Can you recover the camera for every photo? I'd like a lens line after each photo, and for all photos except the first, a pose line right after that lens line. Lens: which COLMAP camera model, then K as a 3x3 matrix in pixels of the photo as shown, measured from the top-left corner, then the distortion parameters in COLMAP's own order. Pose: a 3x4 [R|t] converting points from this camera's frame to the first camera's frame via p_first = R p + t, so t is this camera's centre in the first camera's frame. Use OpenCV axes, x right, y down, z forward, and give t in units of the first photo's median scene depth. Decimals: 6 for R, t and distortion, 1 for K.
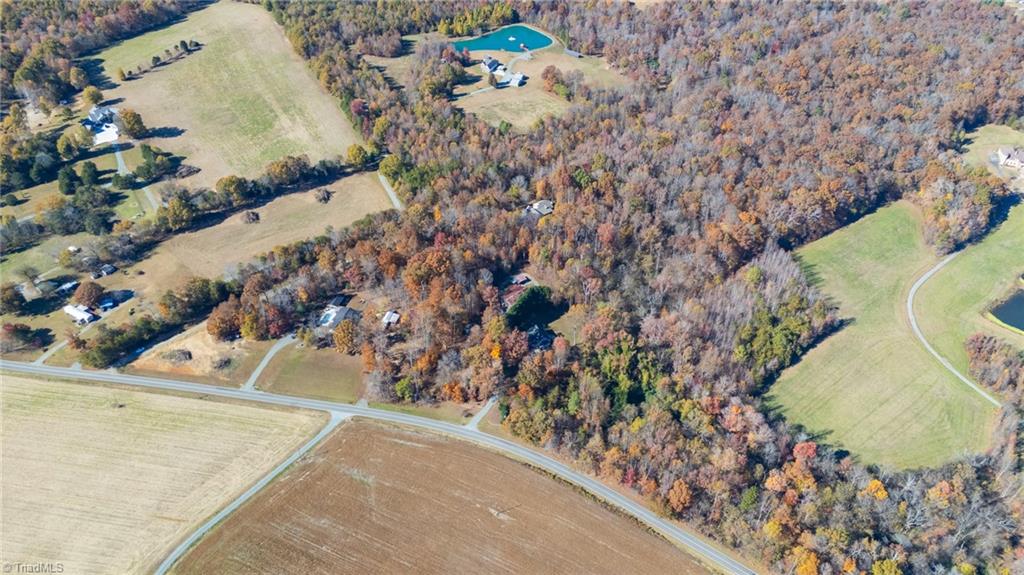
lens RADIAL K [[751.8, 0, 513.4], [0, 751.8, 291.0], [0, 0, 1]] dist [0.051640, -0.022846]
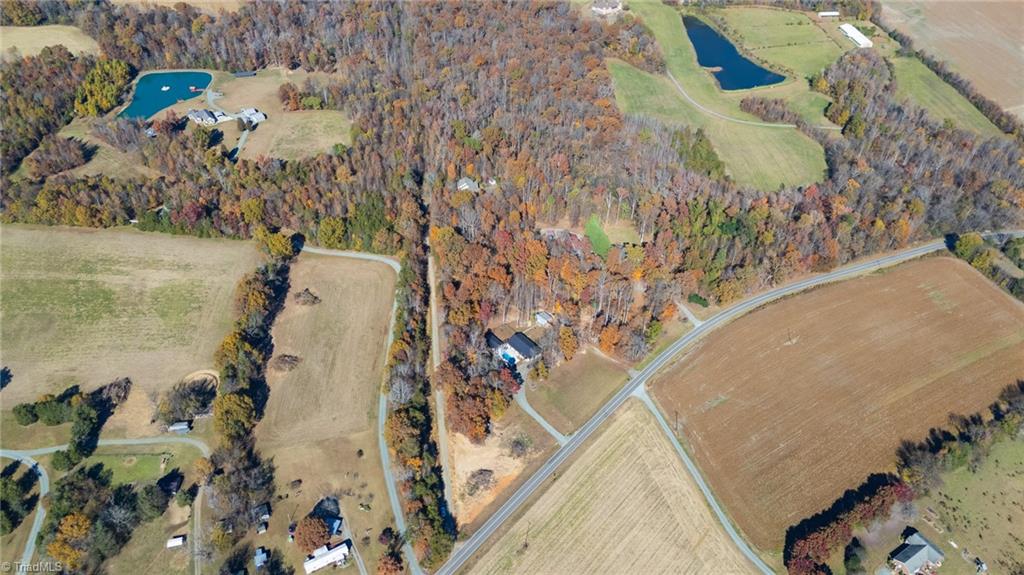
lens RADIAL K [[751.8, 0, 508.2], [0, 751.8, 282.8], [0, 0, 1]] dist [0.051640, -0.022846]
pose [[0.530882, -0.553499, 0.641718, -0.750758], [0.539362, 0.804752, 0.247916, -0.257160], [-0.653646, 0.214505, 0.725765, 0.270480]]
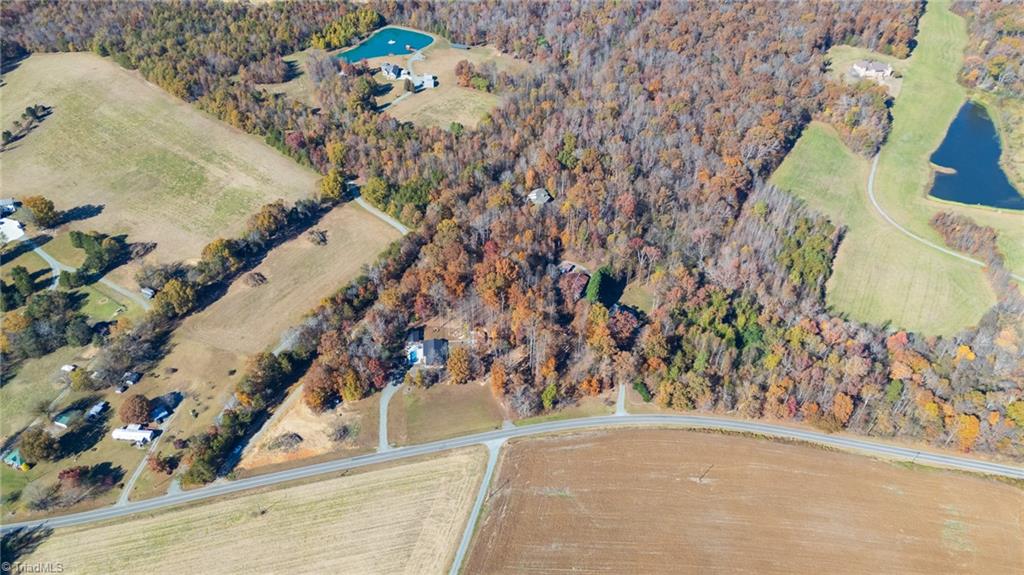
lens RADIAL K [[751.8, 0, 513.9], [0, 751.8, 286.9], [0, 0, 1]] dist [0.051640, -0.022846]
pose [[0.919344, -0.260295, 0.295046, -0.362096], [0.257765, 0.965006, 0.048168, -0.057048], [-0.297259, 0.031769, 0.954268, 0.052750]]
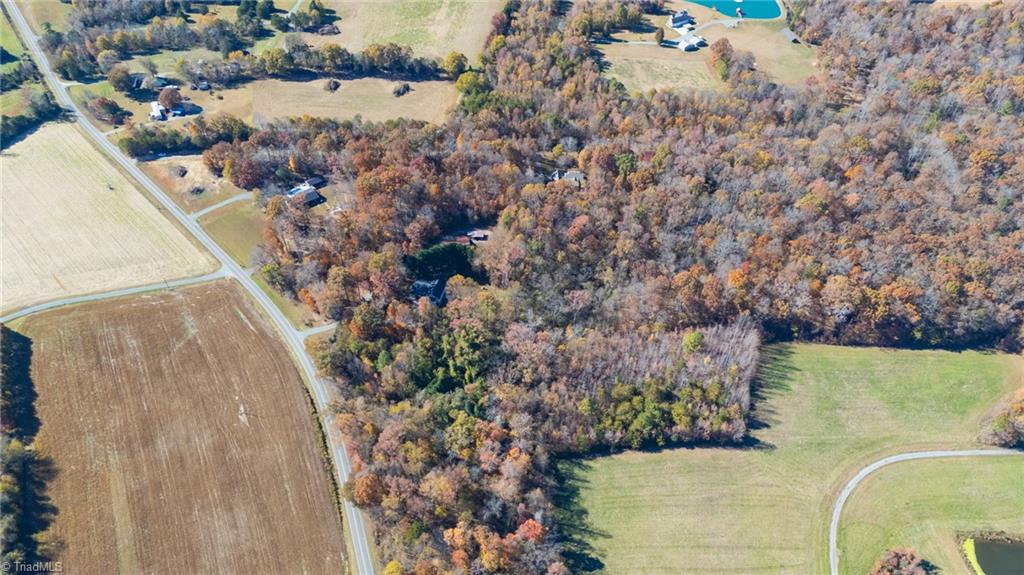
lens RADIAL K [[751.8, 0, 507.3], [0, 751.8, 288.9], [0, 0, 1]] dist [0.051640, -0.022846]
pose [[0.803861, 0.428182, -0.412877, 0.460532], [-0.389575, 0.903526, 0.178526, -0.136843], [0.449487, 0.017336, 0.893119, 0.169002]]
